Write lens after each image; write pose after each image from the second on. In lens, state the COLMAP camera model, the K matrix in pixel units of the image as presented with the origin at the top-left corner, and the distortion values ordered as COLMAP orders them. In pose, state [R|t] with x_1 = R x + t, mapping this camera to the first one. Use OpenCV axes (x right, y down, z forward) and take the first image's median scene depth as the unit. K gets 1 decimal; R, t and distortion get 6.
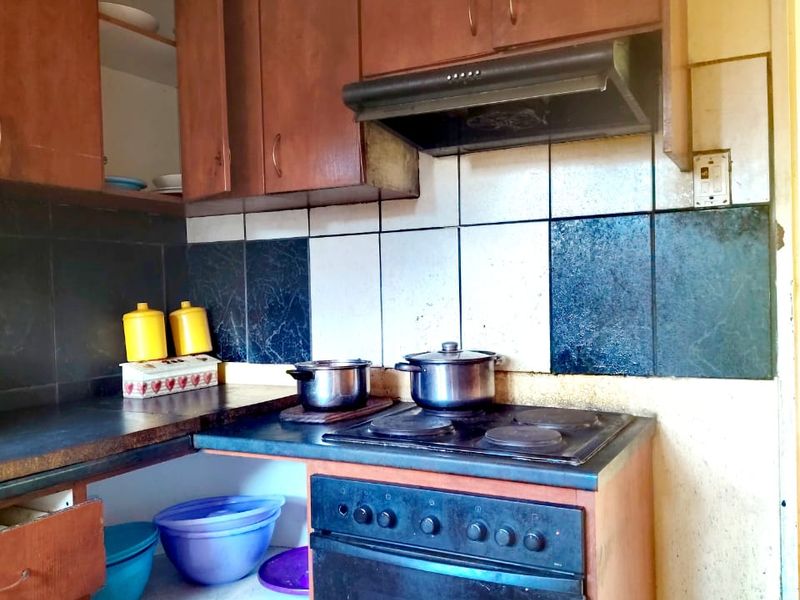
lens RADIAL K [[734.8, 0, 399.8], [0, 734.8, 302.8], [0, 0, 1]] dist [0.037480, 0.000000]
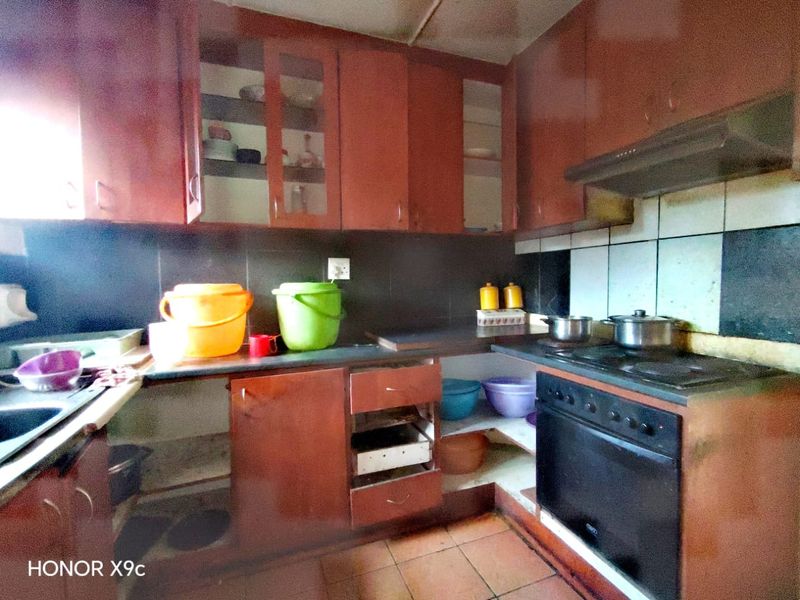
lens RADIAL K [[377.8, 0, 401.1], [0, 377.8, 296.6], [0, 0, 1]] dist [0.001801, 0.000134]
pose [[0.759576, 0.042201, -0.649048, 0.205249], [-0.017557, 0.998860, 0.044399, -0.005171], [0.650181, -0.022329, 0.759451, -0.010831]]
